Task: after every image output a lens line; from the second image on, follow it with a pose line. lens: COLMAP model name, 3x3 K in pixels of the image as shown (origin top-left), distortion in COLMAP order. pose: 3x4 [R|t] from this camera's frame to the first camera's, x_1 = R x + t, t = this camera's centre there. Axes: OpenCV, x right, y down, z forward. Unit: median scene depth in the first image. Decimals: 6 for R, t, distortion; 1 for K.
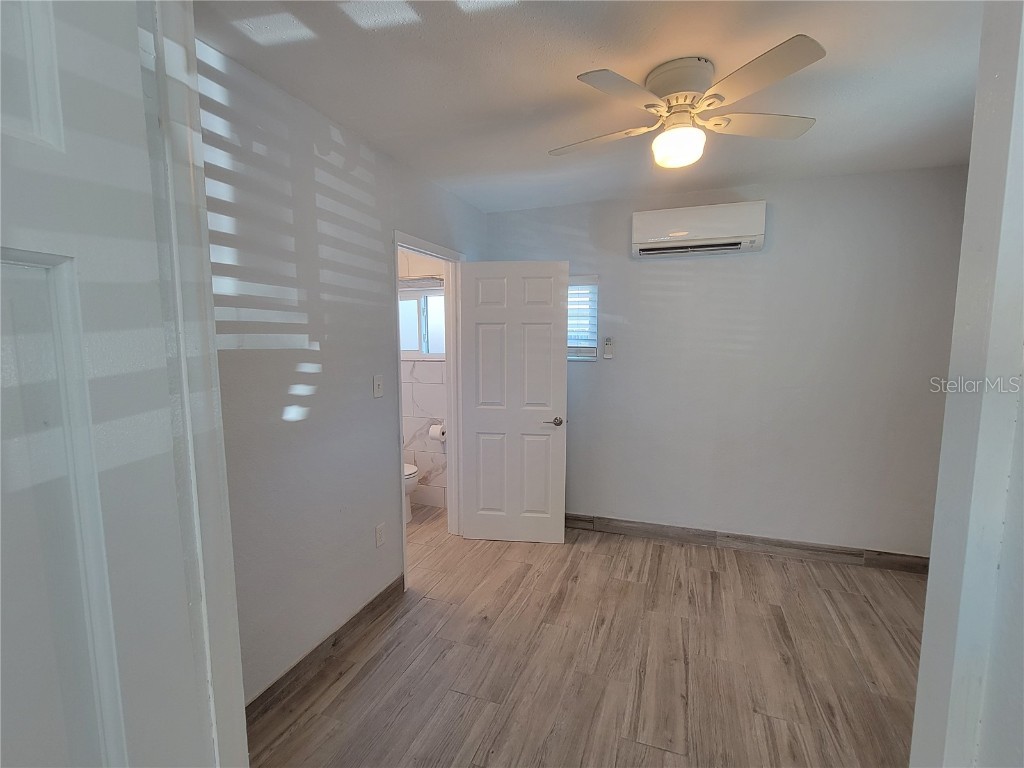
lens RADIAL K [[464.5, 0, 515.0], [0, 464.5, 384.0], [0, 0, 1]] dist [-0.003321, 0.000255]
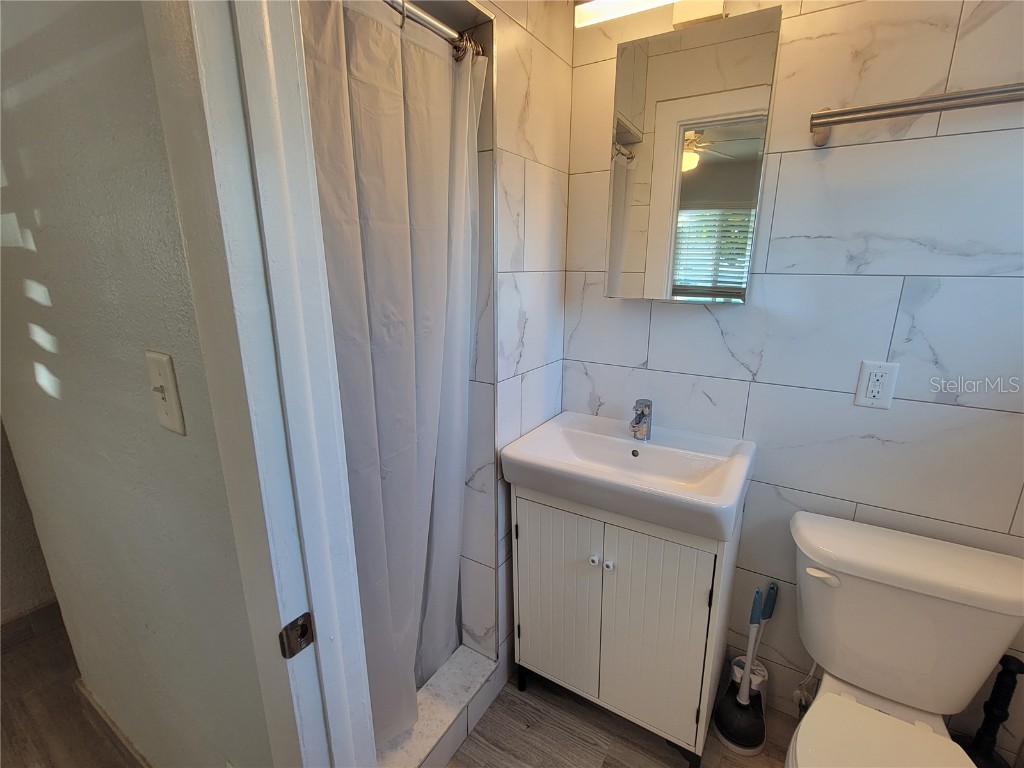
lens RADIAL K [[464.5, 0, 514.6], [0, 464.5, 388.6], [0, 0, 1]] dist [-0.003321, 0.000255]
pose [[-0.199062, 0.250754, -0.947363, -0.093989], [-0.102801, 0.956033, 0.274649, -0.113900], [0.974580, 0.152062, -0.164532, 1.519984]]
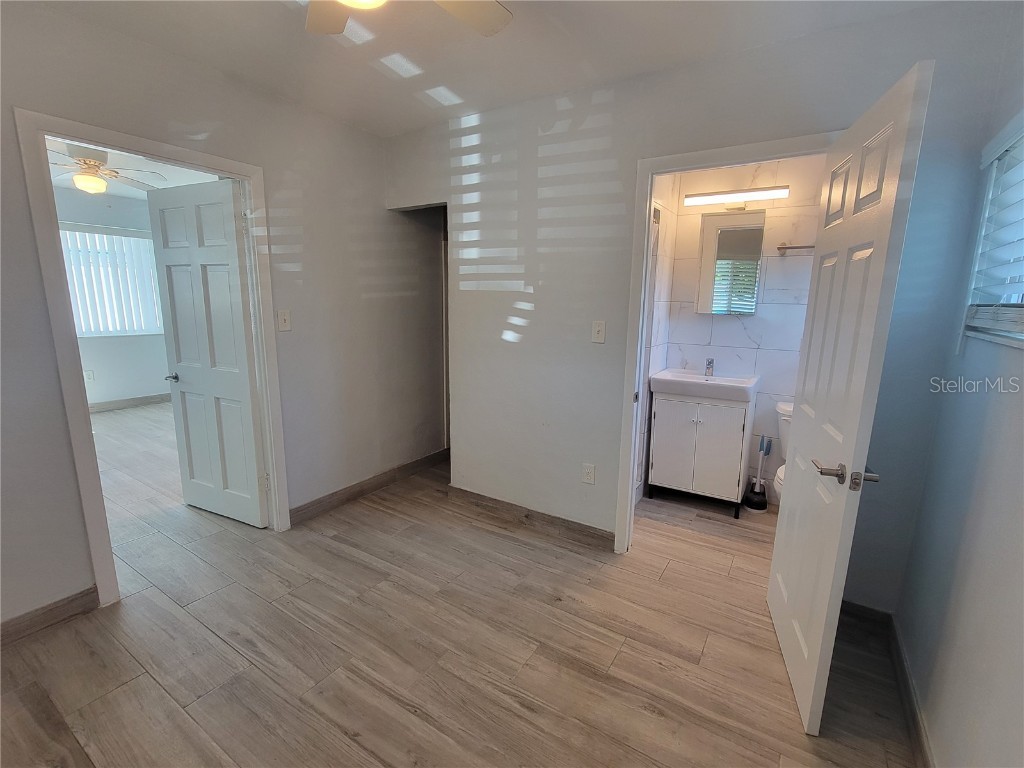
lens RADIAL K [[464.5, 0, 512.3], [0, 464.5, 384.8], [0, 0, 1]] dist [-0.003321, 0.000255]
pose [[-0.213847, 0.177908, -0.960530, 0.906608], [-0.114398, 0.971950, 0.205492, -0.084704], [0.970146, 0.153827, -0.187497, 1.249619]]
